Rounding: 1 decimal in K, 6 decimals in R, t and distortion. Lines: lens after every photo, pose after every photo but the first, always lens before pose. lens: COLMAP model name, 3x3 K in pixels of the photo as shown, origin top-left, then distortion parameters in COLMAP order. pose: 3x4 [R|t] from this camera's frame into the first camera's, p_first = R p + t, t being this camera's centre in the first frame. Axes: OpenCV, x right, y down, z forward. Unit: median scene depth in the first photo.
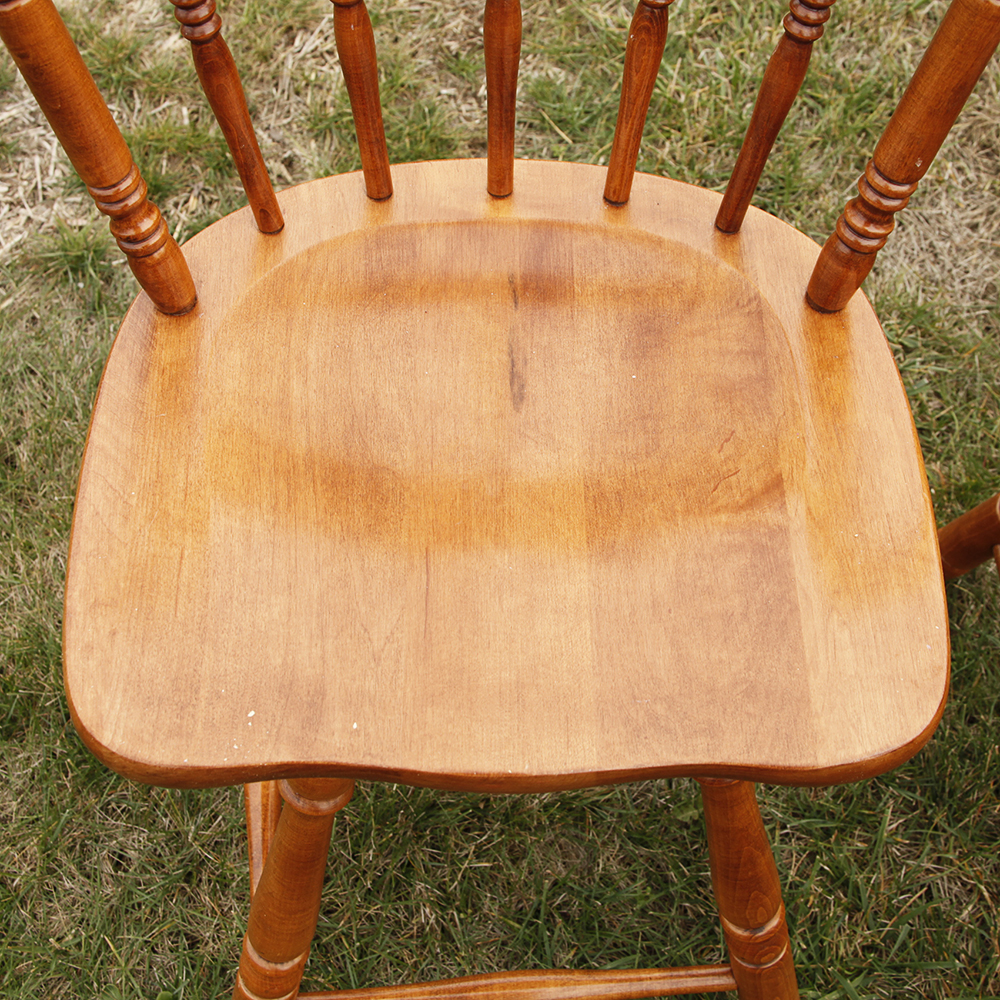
lens RADIAL K [[1641.3, 0, 517.1], [0, 1641.3, 499.9], [0, 0, 1]] dist [-0.119305, 0.240671]
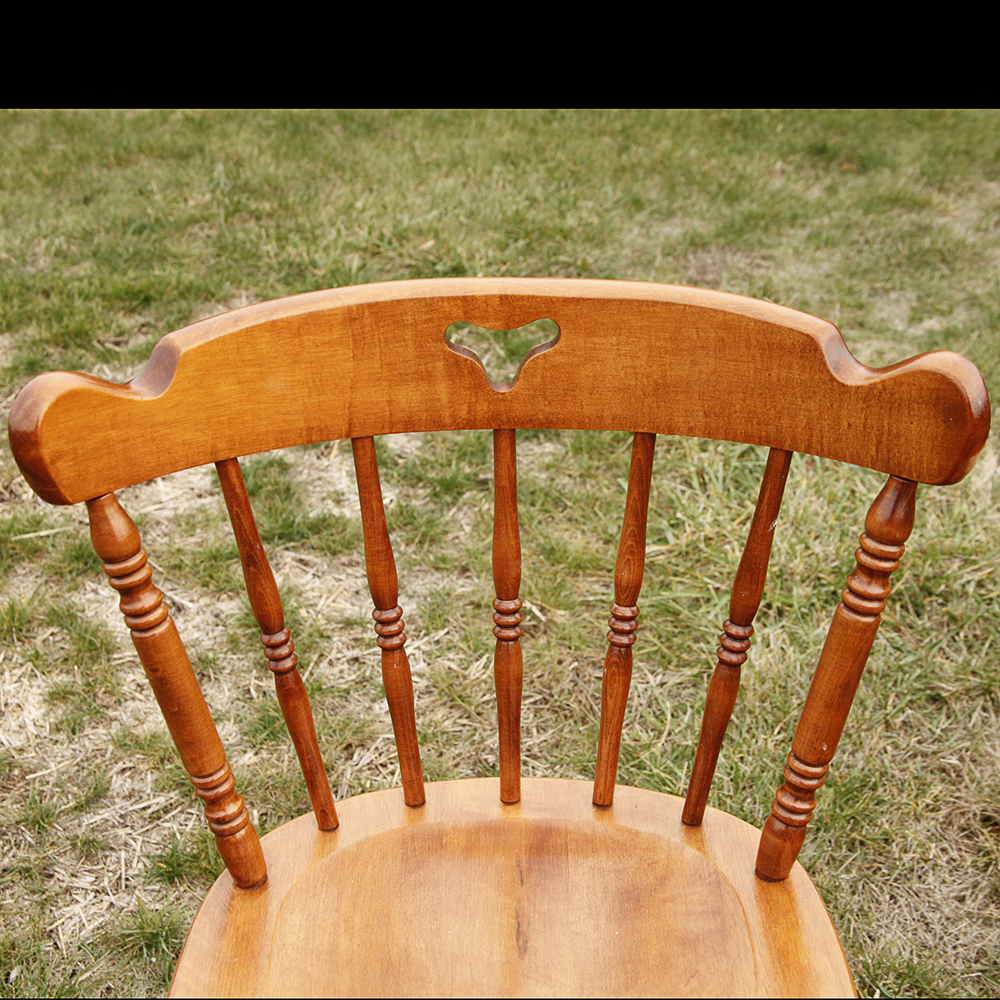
lens RADIAL K [[1661.3, 0, 501.3], [0, 1661.3, 554.2], [0, 0, 1]] dist [0.033199, 0.057364]
pose [[0.998904, -0.022194, -0.041221, 0.021915], [0.002192, 0.901691, -0.432374, 0.107763], [0.046765, 0.431810, 0.900751, -0.131537]]
